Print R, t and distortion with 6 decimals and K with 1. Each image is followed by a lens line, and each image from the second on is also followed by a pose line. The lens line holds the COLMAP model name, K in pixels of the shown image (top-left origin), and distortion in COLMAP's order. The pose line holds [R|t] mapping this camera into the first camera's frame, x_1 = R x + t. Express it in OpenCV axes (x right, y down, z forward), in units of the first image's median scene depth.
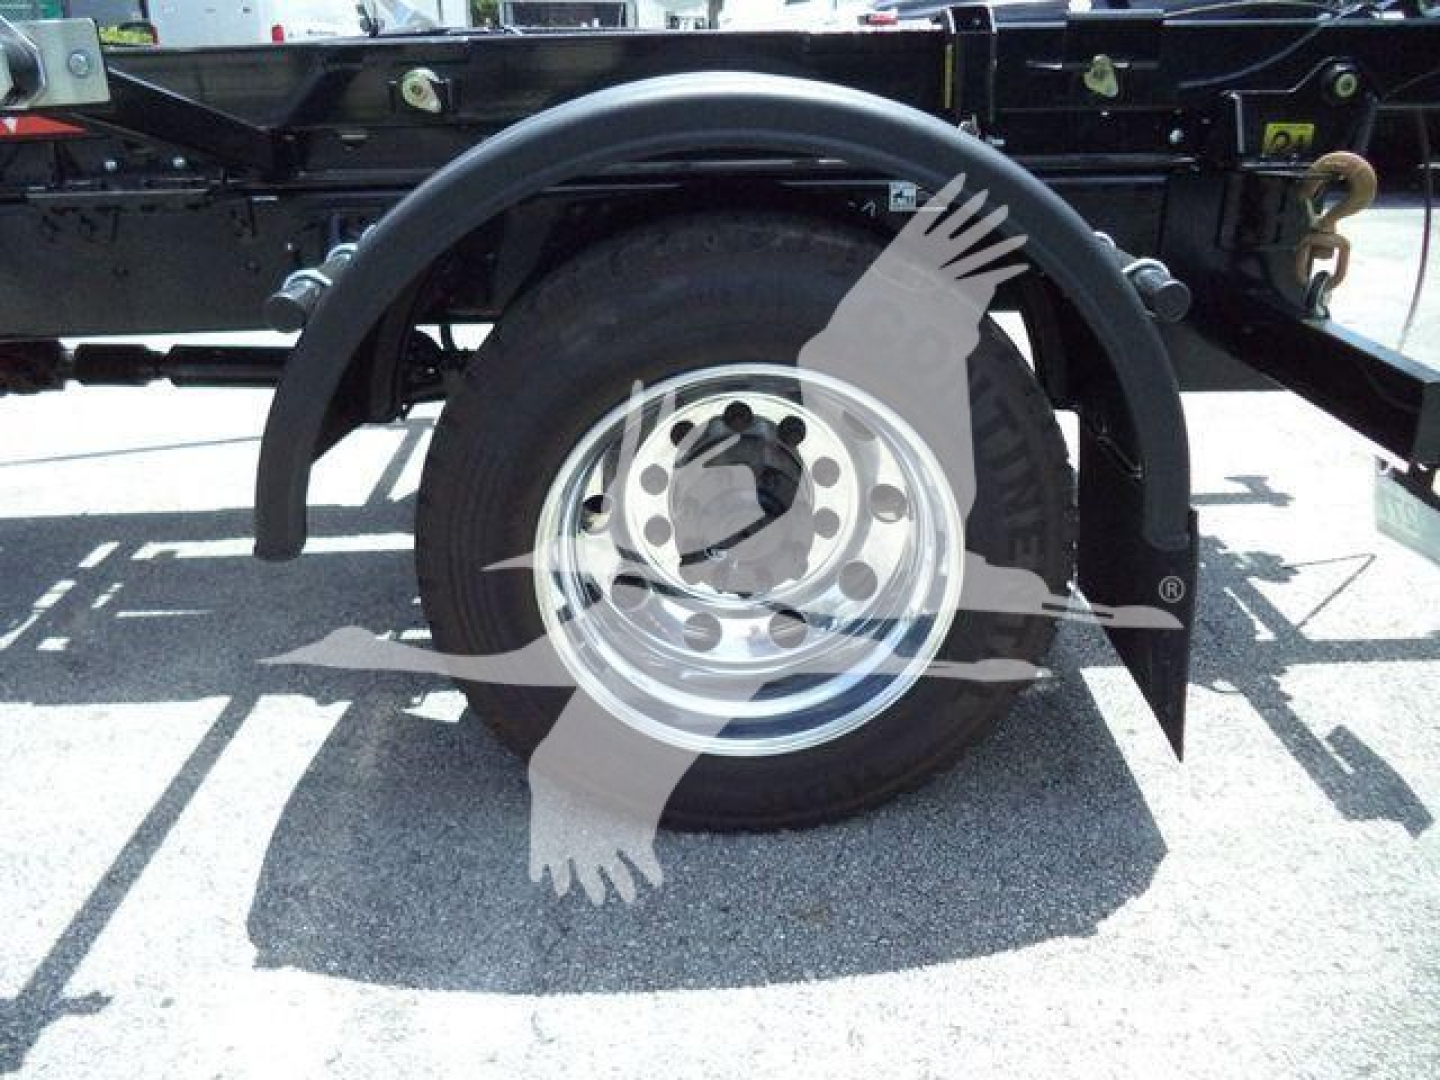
lens RADIAL K [[1176.8, 0, 734.8], [0, 1176.8, 533.5], [0, 0, 1]] dist [-0.023787, -0.004388]
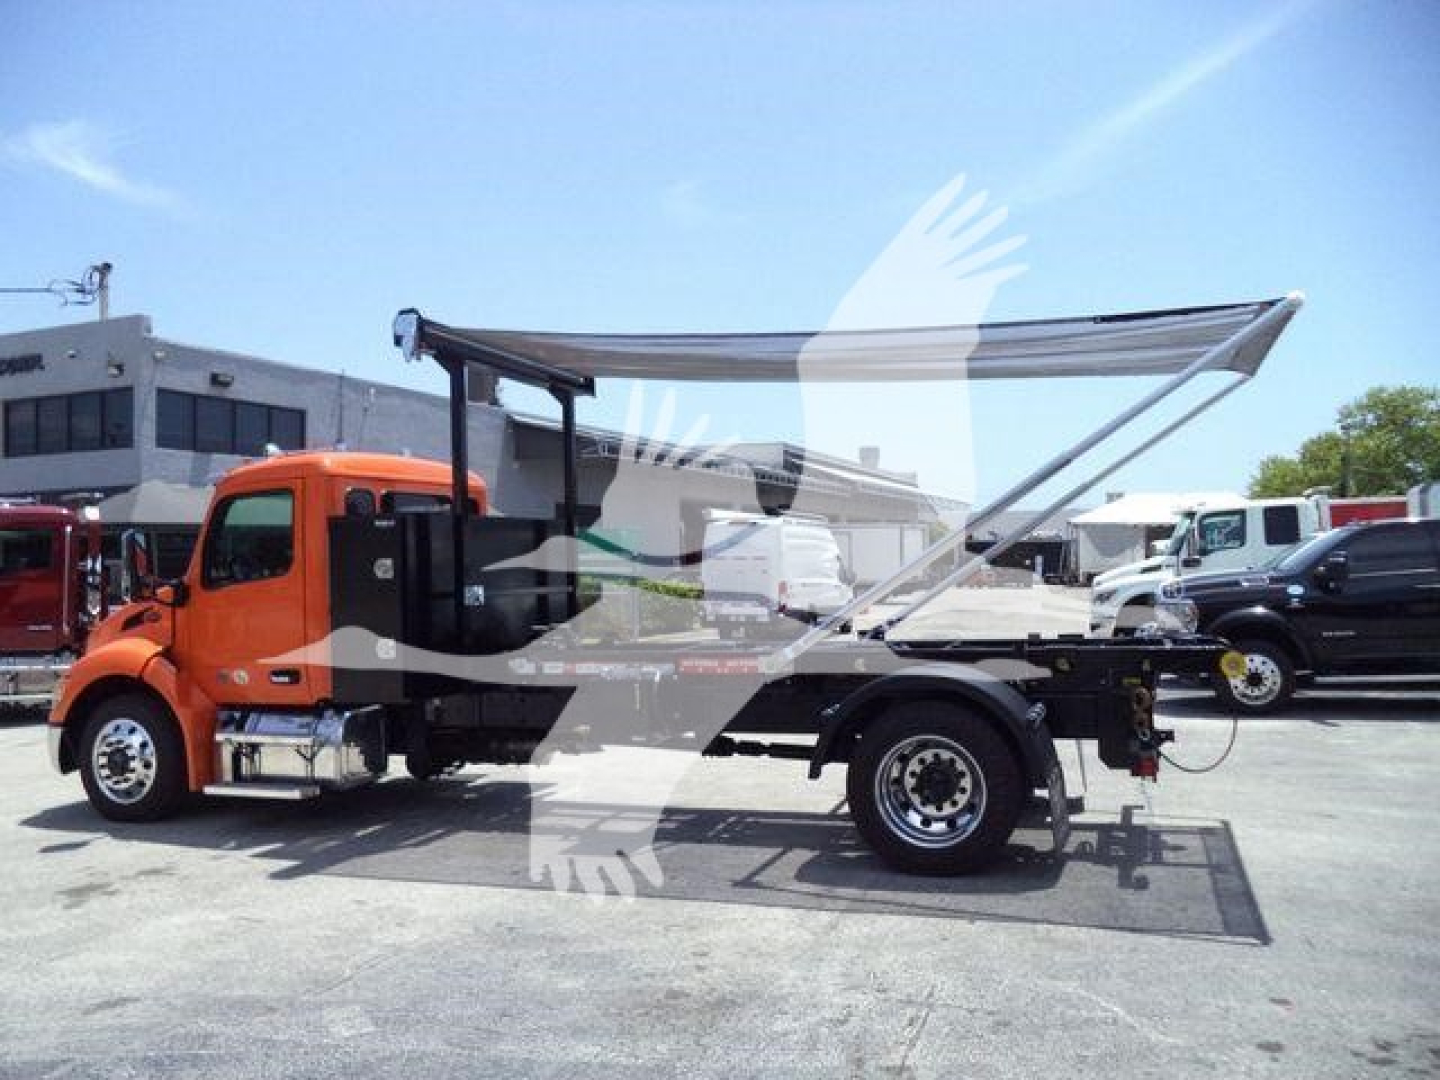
lens RADIAL K [[1180.0, 0, 730.6], [0, 1180.0, 525.0], [0, 0, 1]] dist [-0.033028, -0.011106]
pose [[0.929946, -0.025550, -0.366808, 0.680558], [-0.130052, 0.910245, -0.393116, 0.678458], [0.343929, 0.413281, 0.843156, -2.287988]]
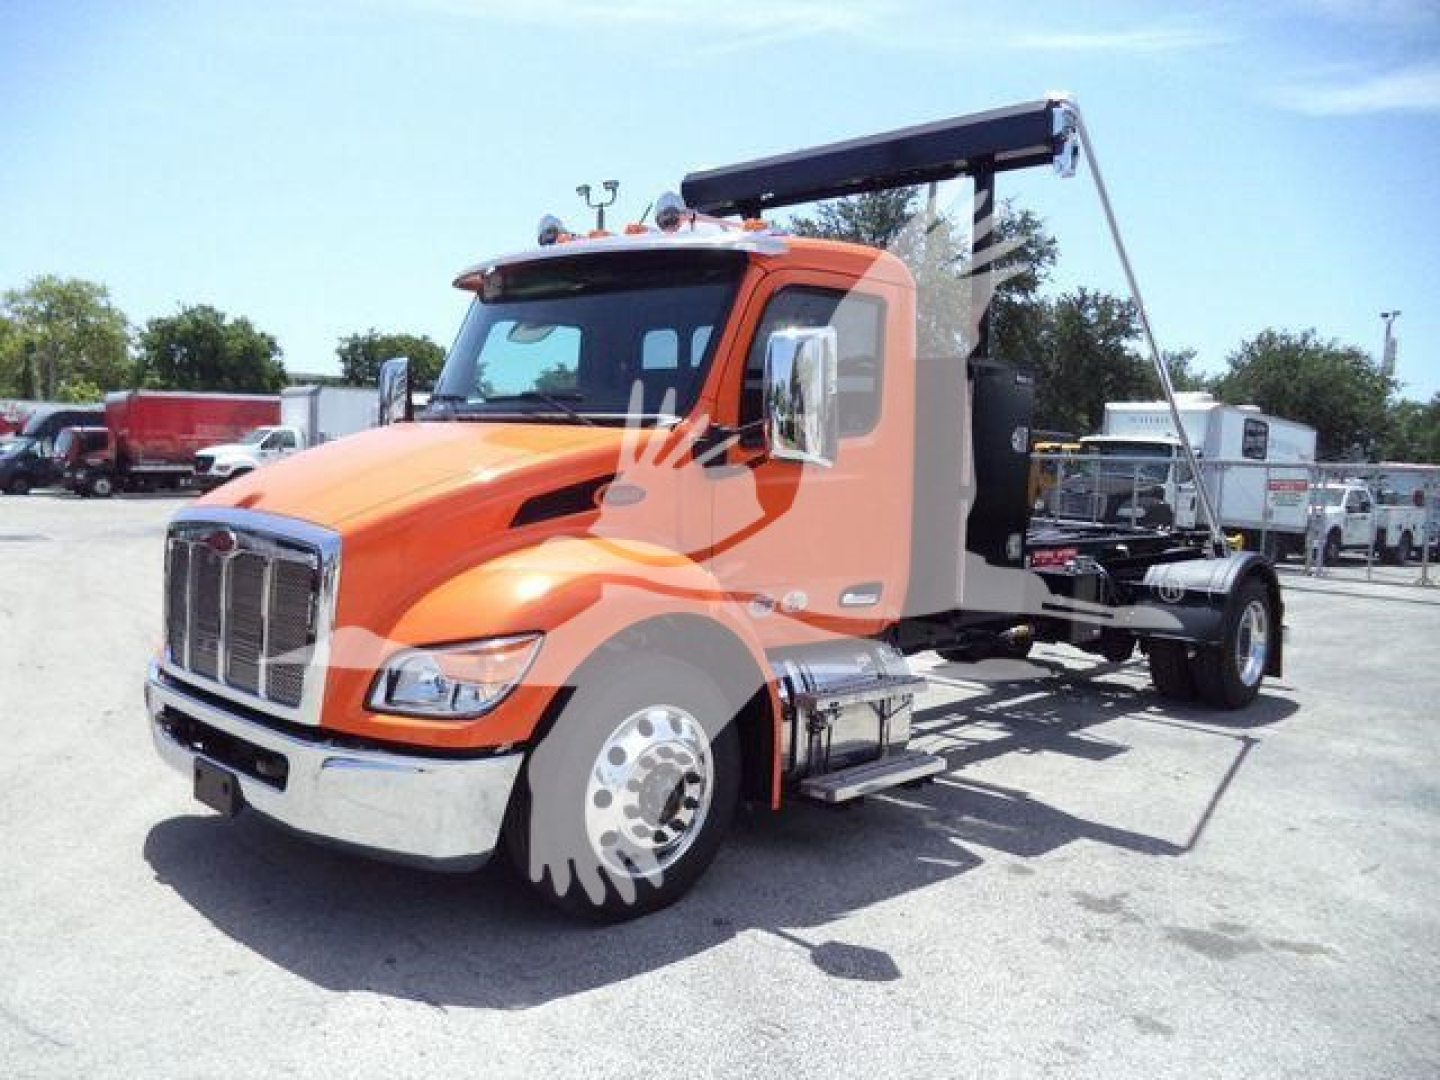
lens RADIAL K [[1180.0, 0, 730.6], [0, 1180.0, 525.0], [0, 0, 1]] dist [-0.033028, -0.011106]
pose [[0.718074, 0.001219, 0.695966, -4.138801], [0.234014, 0.941351, -0.243097, 0.191638], [-0.655444, 0.337428, 0.675674, -0.825744]]
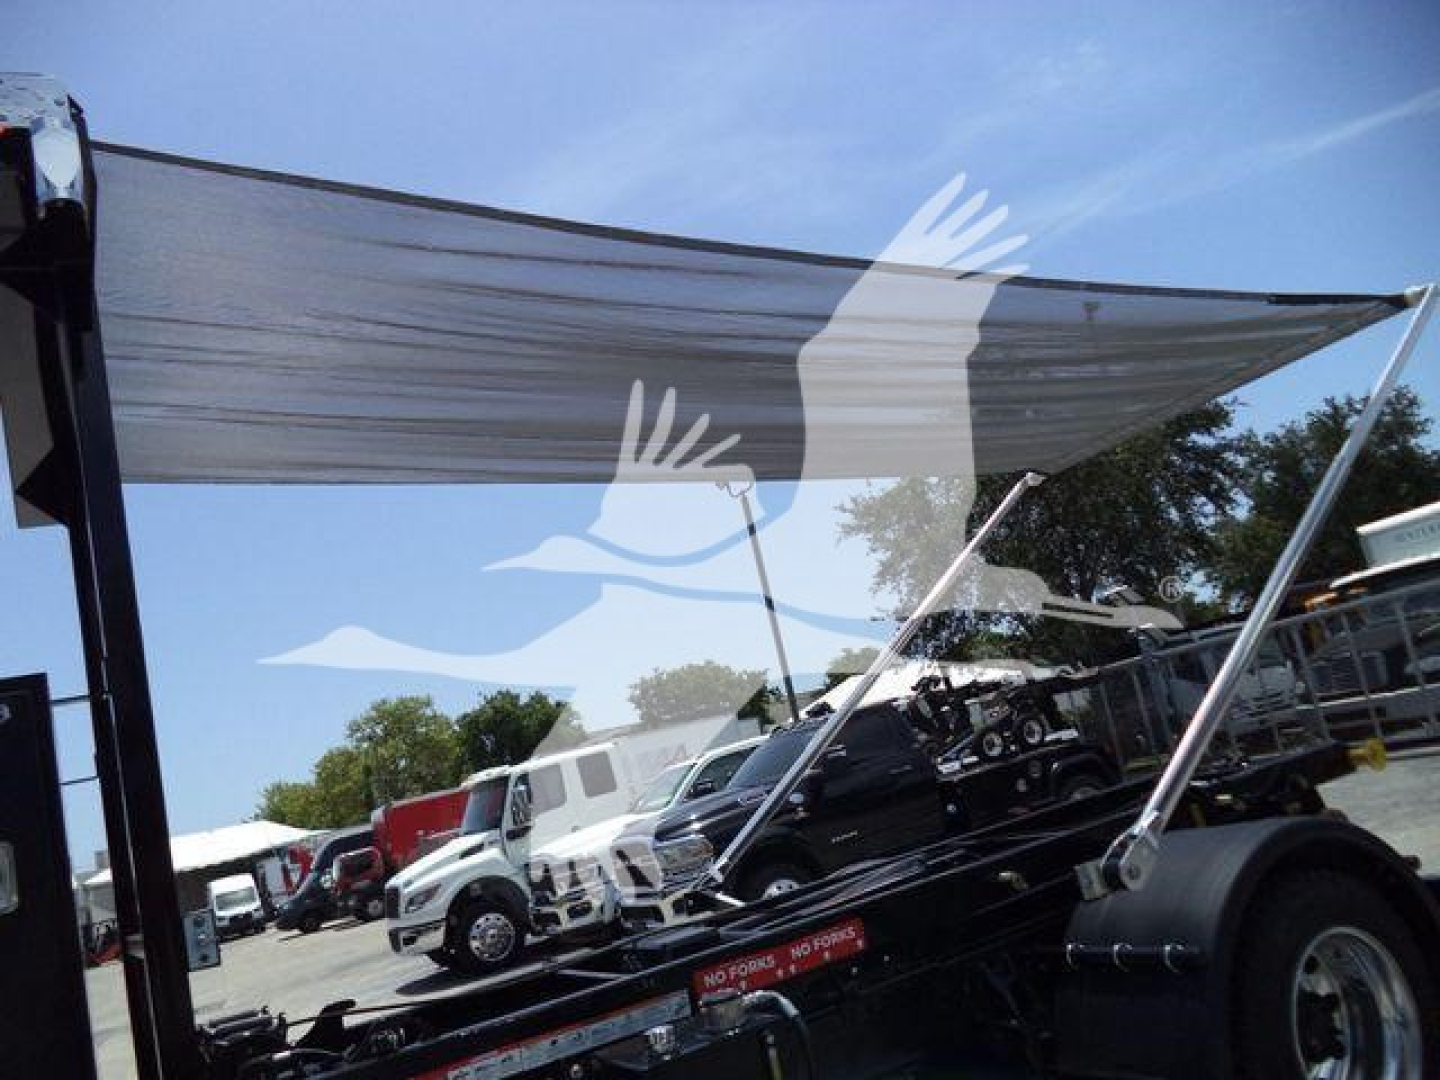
lens RADIAL K [[1180.0, 0, 730.6], [0, 1180.0, 525.0], [0, 0, 1]] dist [-0.033028, -0.011106]
pose [[0.878013, -0.093071, 0.469500, -1.499995], [0.365260, 0.764202, -0.531583, 0.009187], [-0.309318, 0.638226, 0.704975, -0.522862]]
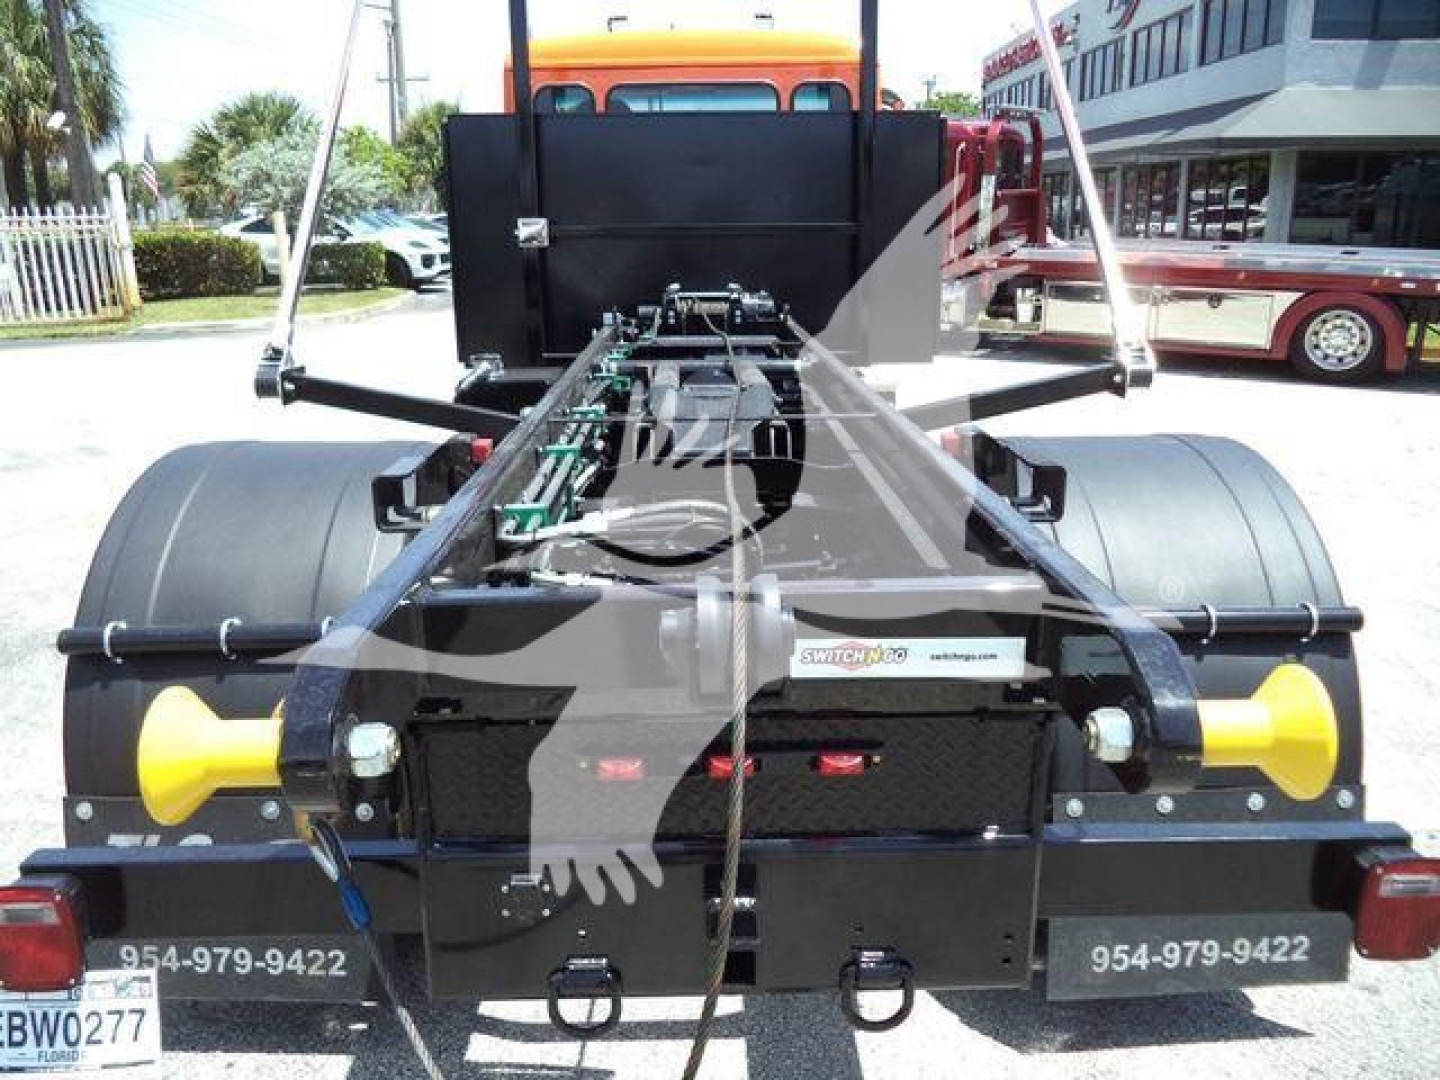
lens RADIAL K [[1211.1, 0, 712.1], [0, 1211.1, 518.3], [0, 0, 1]] dist [-0.012885, -0.007708]
pose [[-0.003863, 0.255813, -0.966719, 1.351772], [-0.393986, 0.888143, 0.236595, -0.745389], [0.919109, 0.381787, 0.097356, 1.120163]]
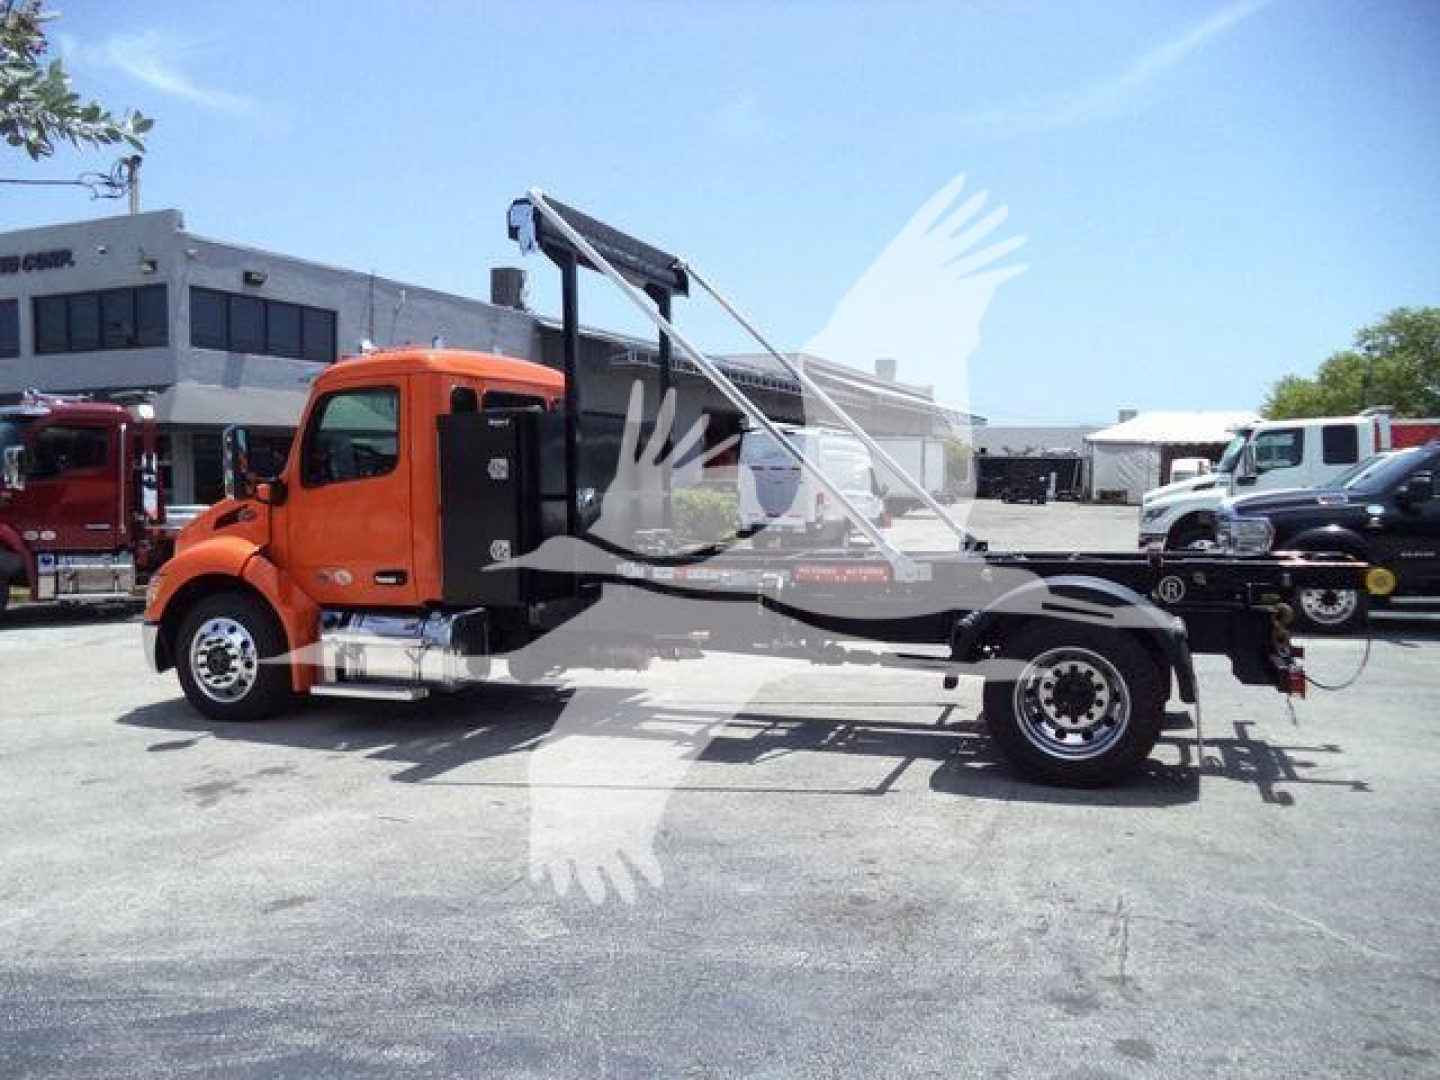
lens RADIAL K [[1178.1, 0, 720.0], [0, 1178.1, 540.0], [0, 0, 1]] dist [-0.035782, 0.000897]
pose [[0.926795, 0.022801, -0.374875, 0.298375], [-0.148829, 0.938734, -0.310850, 0.717144], [0.344821, 0.343887, 0.873408, -2.334240]]
